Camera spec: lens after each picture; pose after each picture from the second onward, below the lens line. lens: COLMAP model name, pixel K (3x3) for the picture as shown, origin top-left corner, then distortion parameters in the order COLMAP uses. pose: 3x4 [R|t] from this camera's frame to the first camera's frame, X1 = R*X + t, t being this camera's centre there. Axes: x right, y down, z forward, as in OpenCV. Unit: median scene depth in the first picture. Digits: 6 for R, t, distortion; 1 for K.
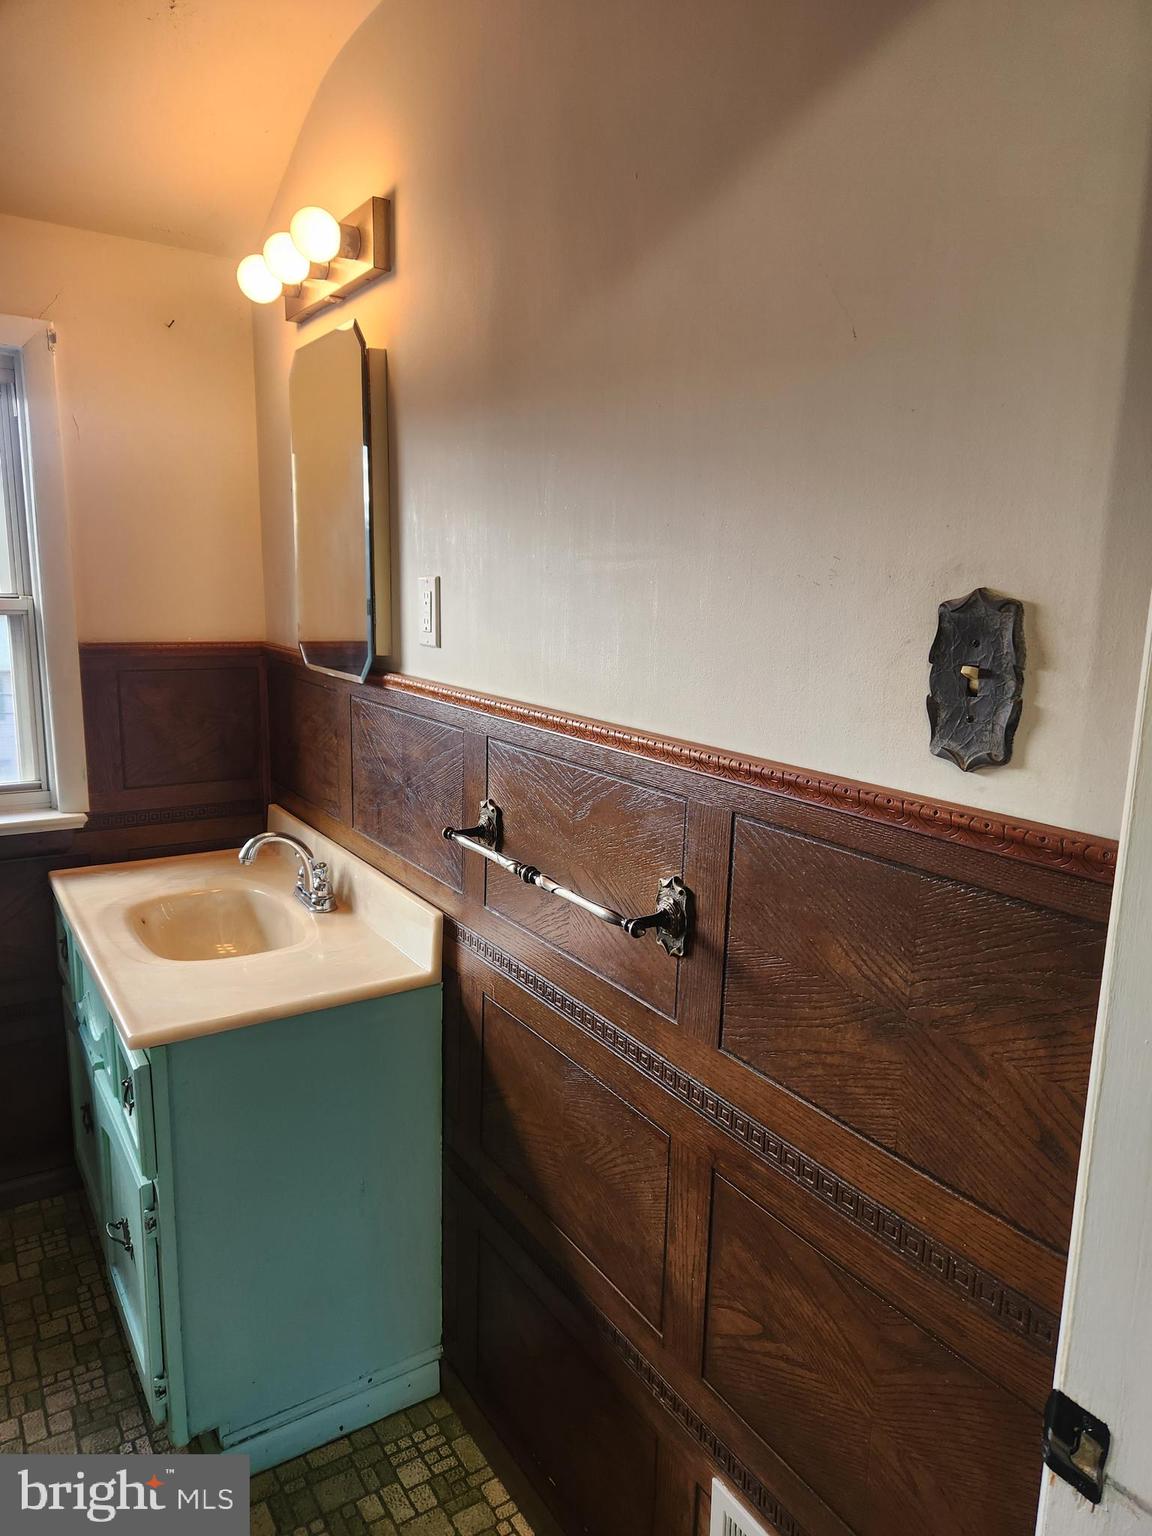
lens RADIAL K [[1024.2, 0, 574.6], [0, 1024.2, 773.1], [0, 0, 1]] dist [0.067734, -0.059000]
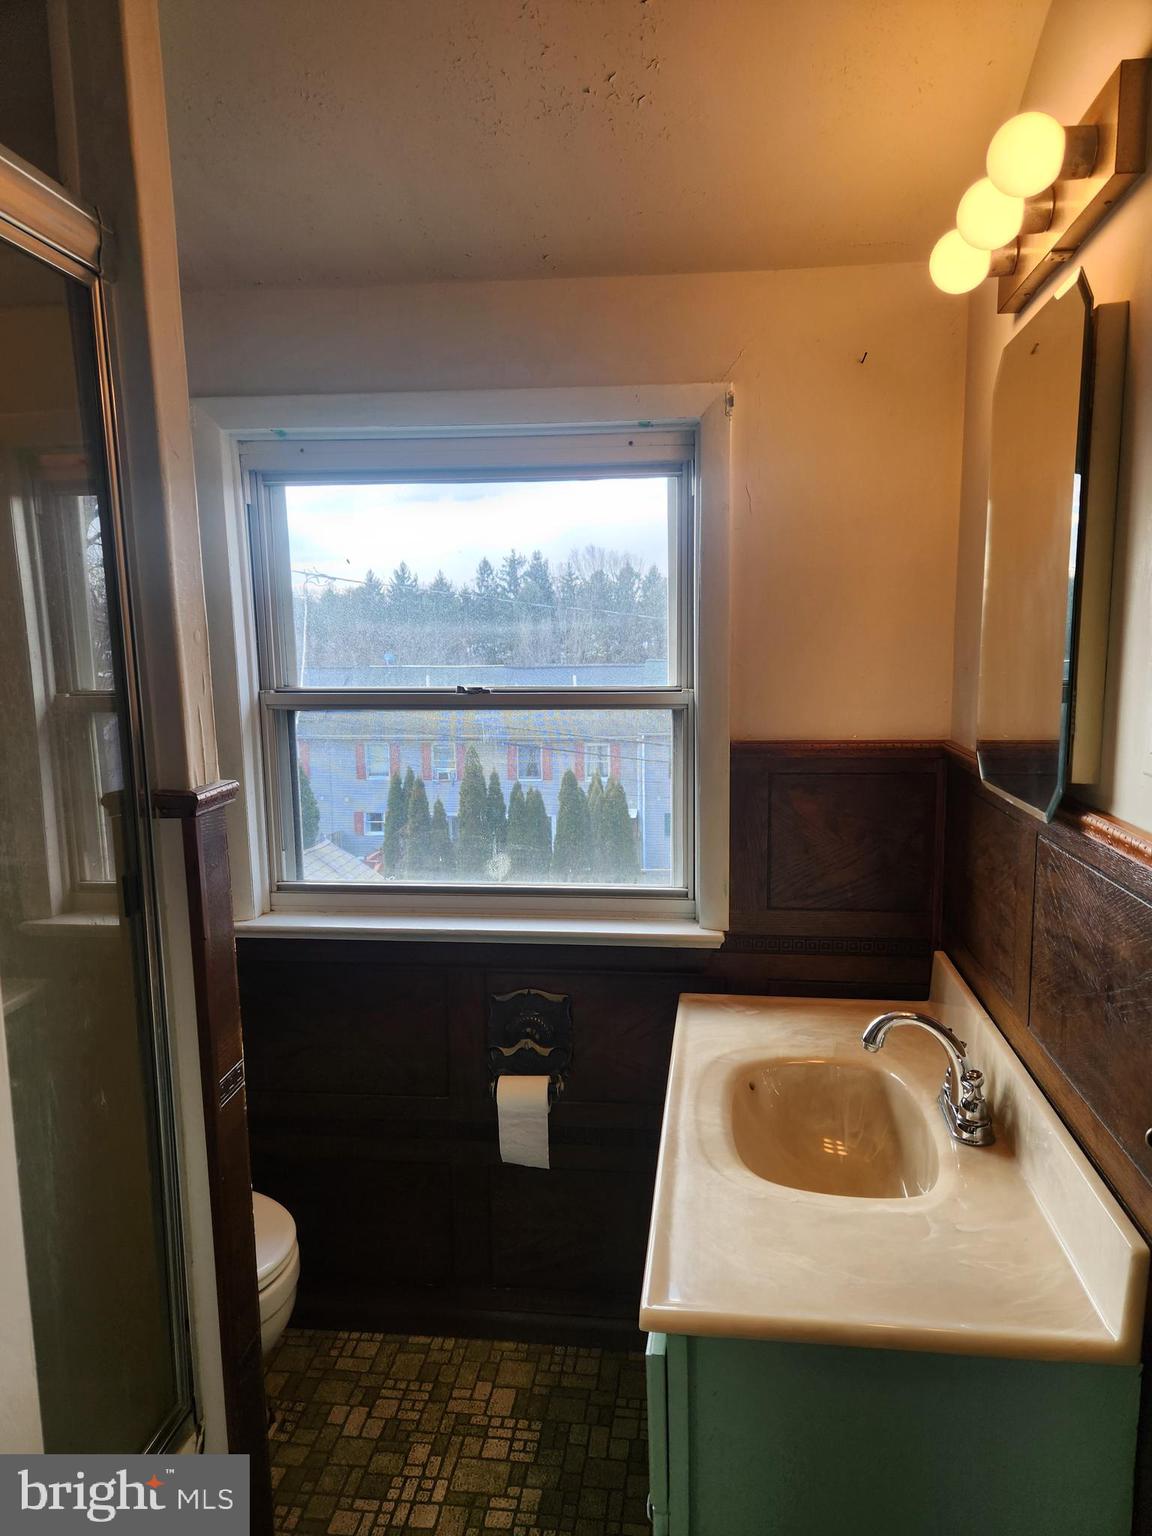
lens RADIAL K [[1024.2, 0, 594.9], [0, 1024.2, 790.5], [0, 0, 1]] dist [0.067734, -0.059000]
pose [[0.771969, 0.057787, -0.633028, -0.012959], [-0.089218, 0.995851, -0.017893, -0.064024], [0.629368, 0.070290, 0.773922, 0.283375]]
